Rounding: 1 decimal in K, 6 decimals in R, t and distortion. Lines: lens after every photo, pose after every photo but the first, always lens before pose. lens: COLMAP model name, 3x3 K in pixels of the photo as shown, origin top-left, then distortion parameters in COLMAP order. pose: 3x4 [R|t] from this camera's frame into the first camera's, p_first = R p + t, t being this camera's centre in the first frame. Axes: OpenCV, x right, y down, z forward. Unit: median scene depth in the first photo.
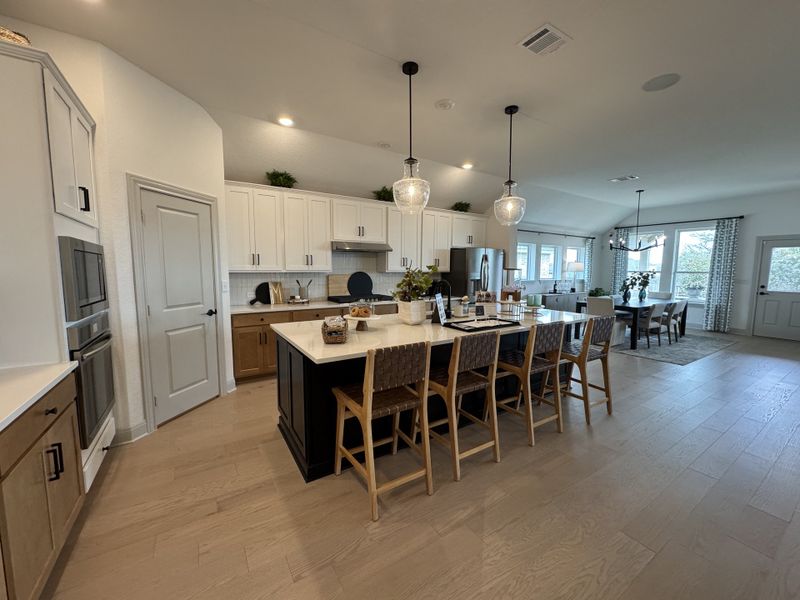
lens RADIAL K [[320.8, 0, 400.5], [0, 320.8, 299.9], [0, 0, 1]] dist [0.001601, -0.000707]
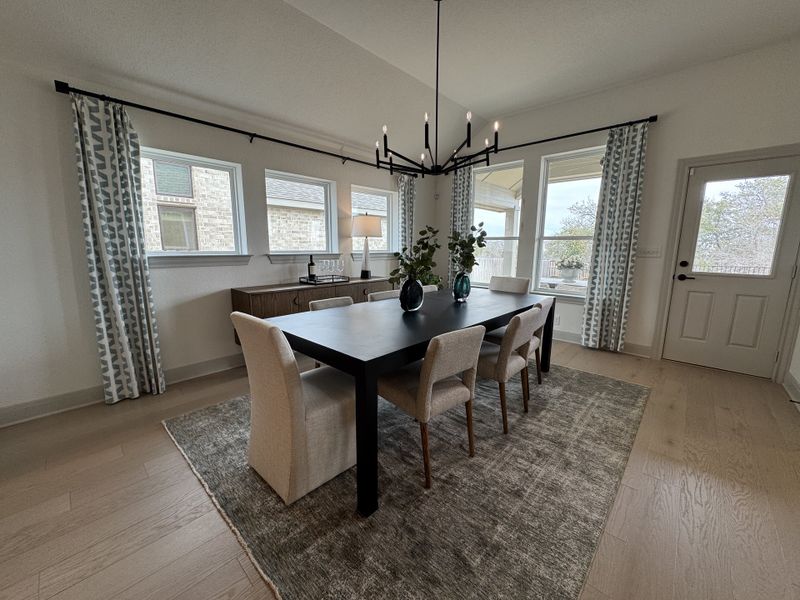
lens RADIAL K [[320.8, 0, 399.1], [0, 320.8, 299.4], [0, 0, 1]] dist [0.001601, -0.000707]
pose [[0.969776, -0.041725, 0.240404, 0.565349], [0.024020, 0.996810, 0.076114, -0.033482], [-0.242813, -0.068039, 0.967684, 0.607759]]
